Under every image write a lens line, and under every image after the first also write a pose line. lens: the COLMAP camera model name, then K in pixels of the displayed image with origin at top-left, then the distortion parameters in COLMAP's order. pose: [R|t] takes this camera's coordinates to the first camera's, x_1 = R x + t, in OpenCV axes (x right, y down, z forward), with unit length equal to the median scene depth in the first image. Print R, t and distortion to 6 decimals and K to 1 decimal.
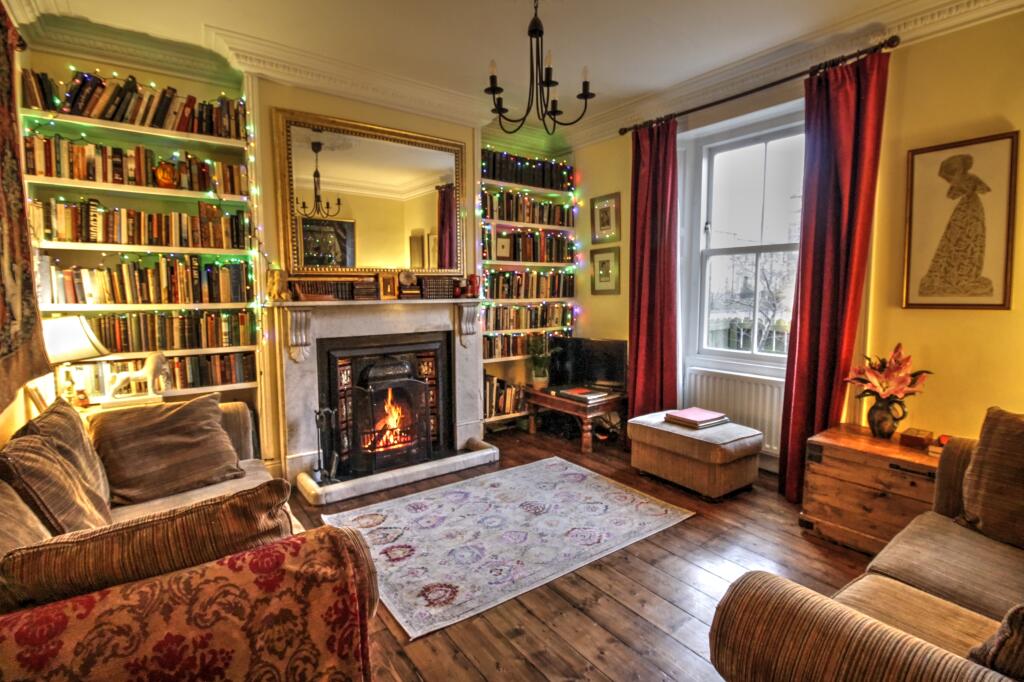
lens RADIAL K [[490.8, 0, 509.7], [0, 490.8, 326.9], [0, 0, 1]] dist [-0.000856, -0.014352]
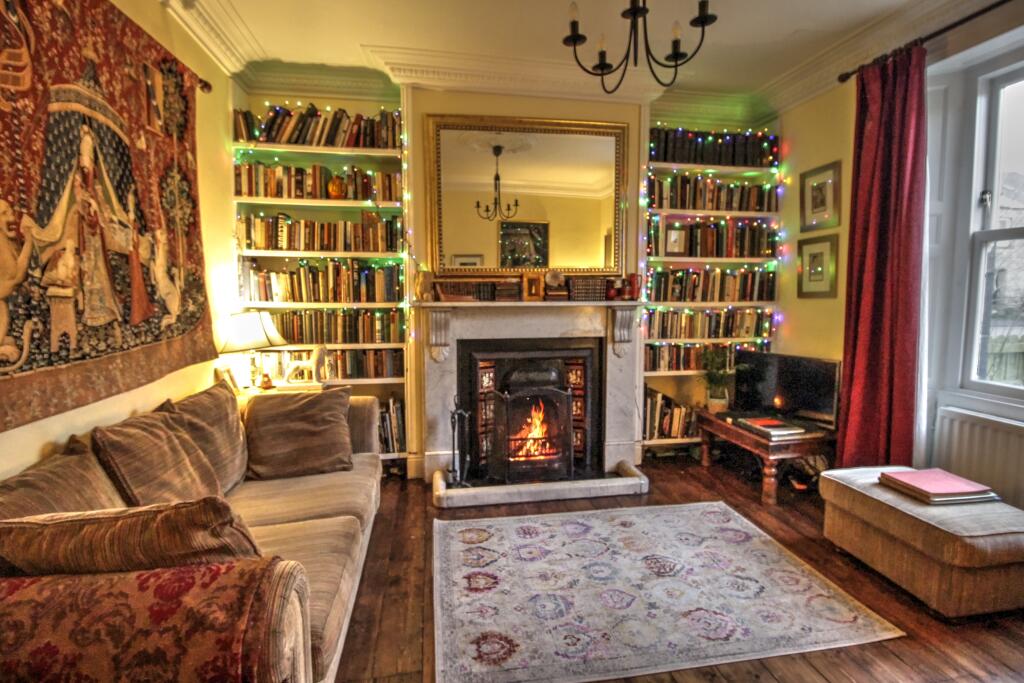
lens RADIAL K [[490.8, 0, 509.7], [0, 490.8, 327.4], [0, 0, 1]] dist [-0.000856, -0.014352]
pose [[0.893535, 0.036266, -0.447526, 0.154559], [-0.036949, 0.999291, 0.007205, -0.012139], [0.447470, 0.010098, 0.894242, 0.157457]]
